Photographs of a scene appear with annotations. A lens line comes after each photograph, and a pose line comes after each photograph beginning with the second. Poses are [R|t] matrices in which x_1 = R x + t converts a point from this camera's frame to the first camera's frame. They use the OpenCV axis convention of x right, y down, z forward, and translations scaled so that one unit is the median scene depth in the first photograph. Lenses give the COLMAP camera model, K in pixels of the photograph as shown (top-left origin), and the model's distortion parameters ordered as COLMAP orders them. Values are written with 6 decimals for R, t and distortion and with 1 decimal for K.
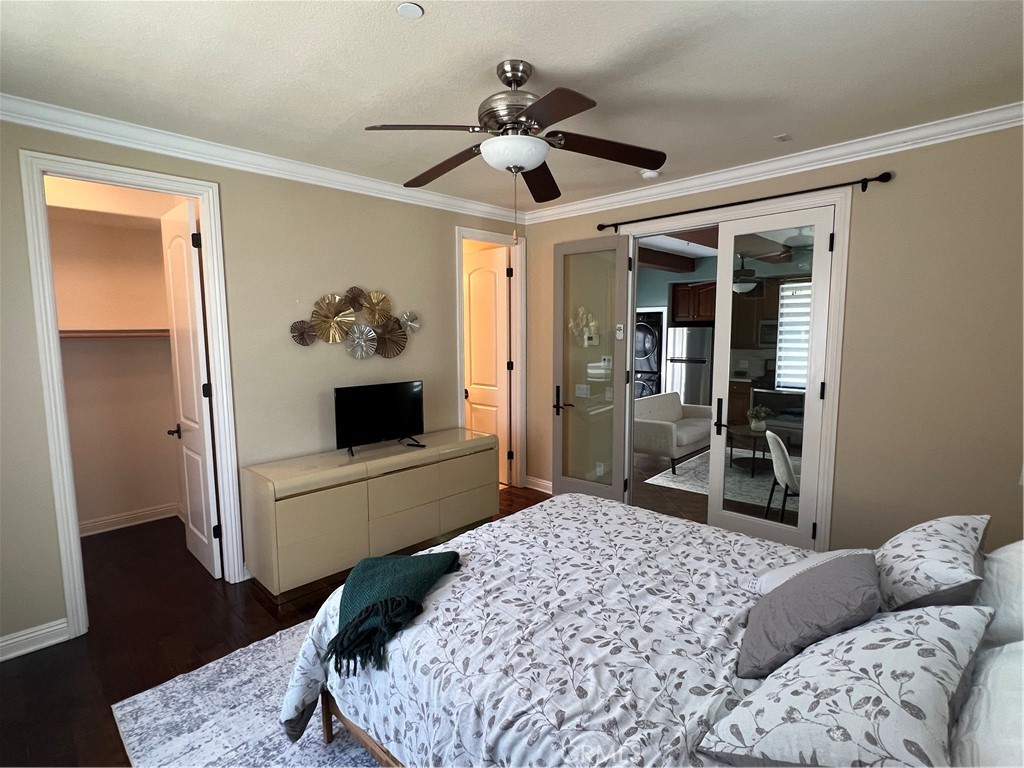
lens RADIAL K [[505.6, 0, 512.0], [0, 505.6, 384.0], [0, 0, 1]] dist [-0.001096, -0.000174]
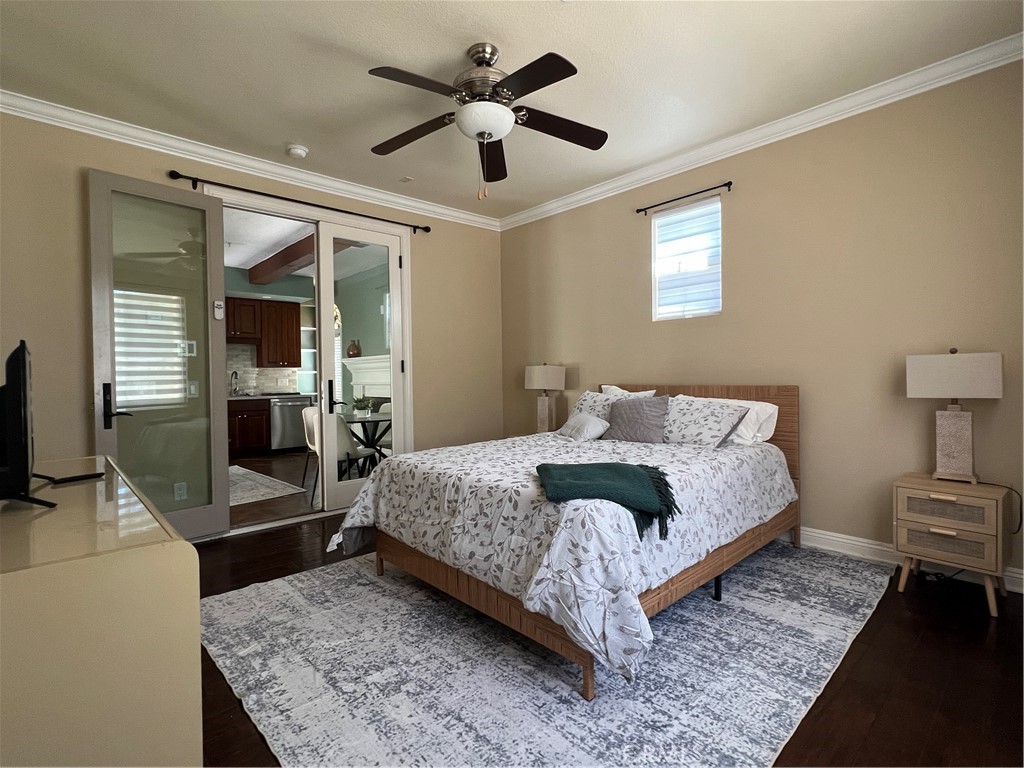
lens RADIAL K [[505.6, 0, 512.0], [0, 505.6, 384.0], [0, 0, 1]] dist [-0.001096, -0.000174]
pose [[0.053093, -0.013120, 0.998503, -0.787081], [0.116280, 0.993193, 0.006868, 0.089738], [-0.991796, 0.115742, 0.054257, 0.647266]]
